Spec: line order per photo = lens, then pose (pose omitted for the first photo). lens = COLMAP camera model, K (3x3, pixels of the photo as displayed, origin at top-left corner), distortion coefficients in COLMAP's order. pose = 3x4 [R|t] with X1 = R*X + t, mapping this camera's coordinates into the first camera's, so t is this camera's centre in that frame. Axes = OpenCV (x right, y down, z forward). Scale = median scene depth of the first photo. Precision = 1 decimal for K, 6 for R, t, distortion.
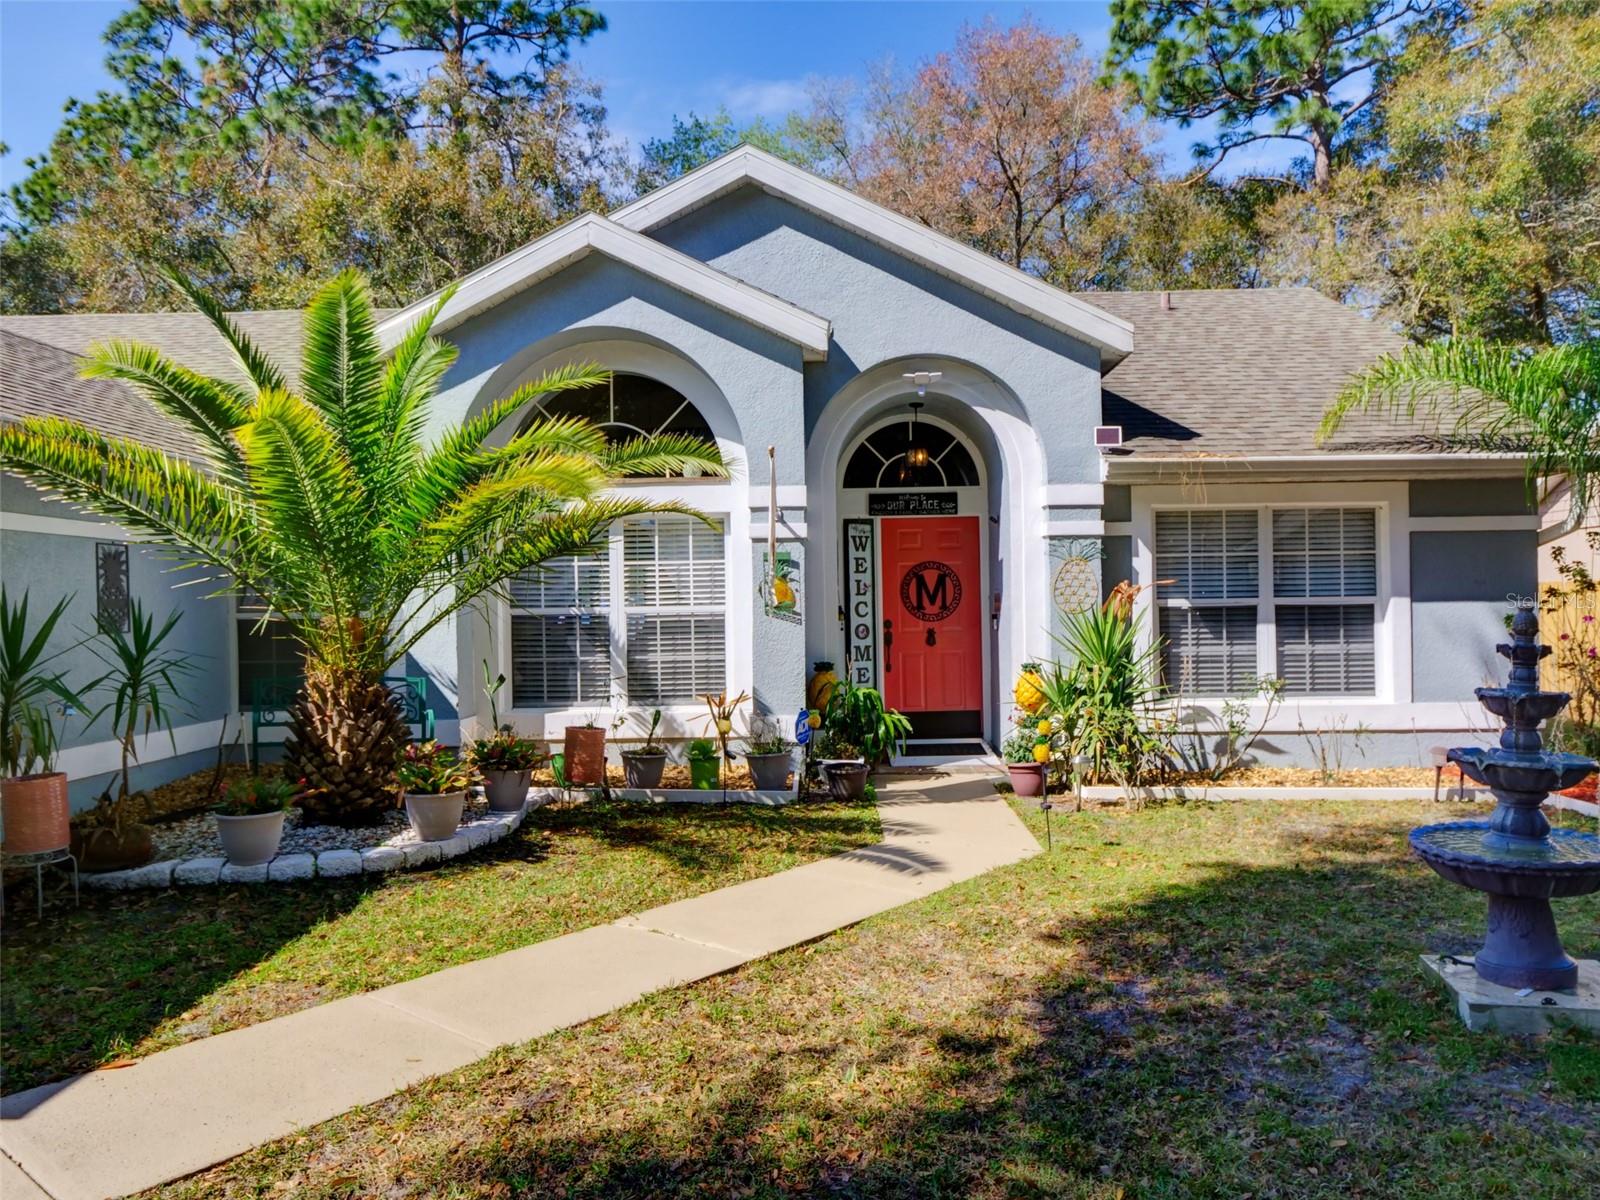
lens RADIAL K [[1166.9, 0, 800.0], [0, 1166.9, 600.0], [0, 0, 1]] dist [-0.002023, -0.000371]
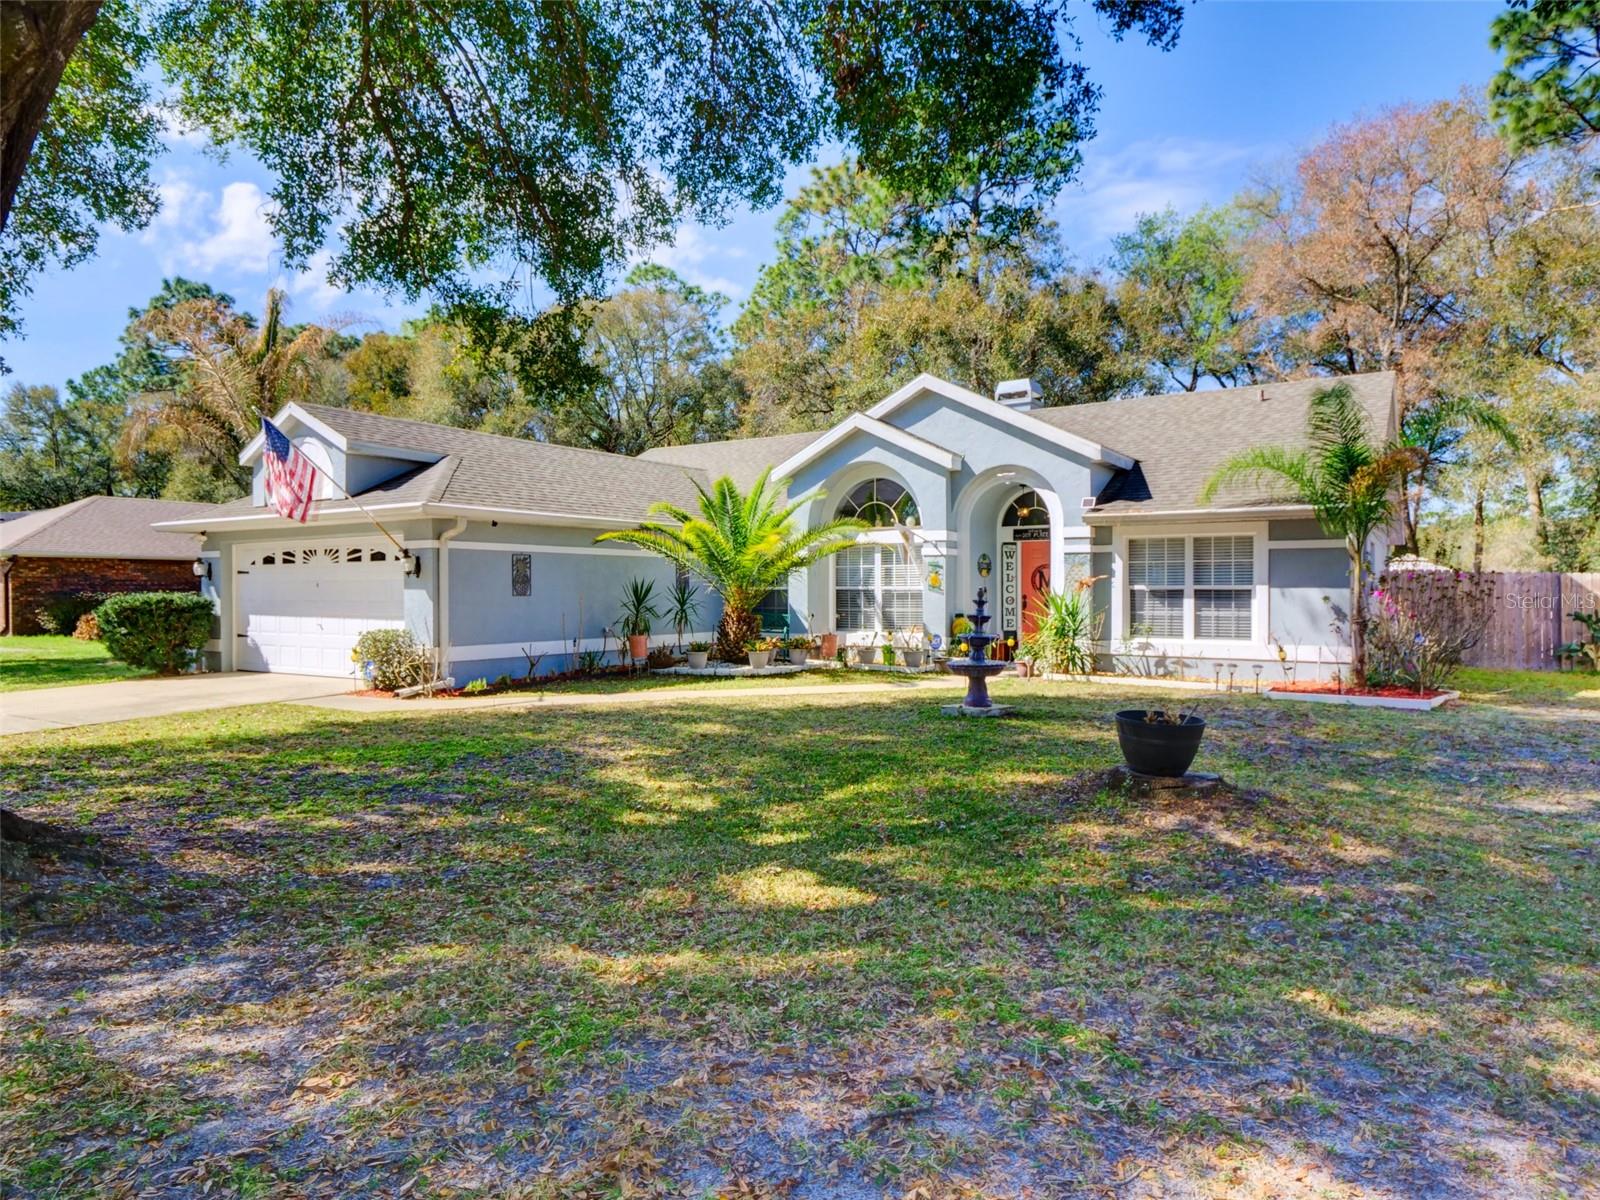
lens RADIAL K [[1024.8, 0, 800.0], [0, 1024.8, 600.0], [0, 0, 1]] dist [-0.000028, -0.000036]
pose [[0.847427, 0.017973, -0.530607, 0.747532], [-0.008014, 0.999746, 0.021063, -0.007370], [0.530851, -0.013597, 0.847356, -0.712968]]
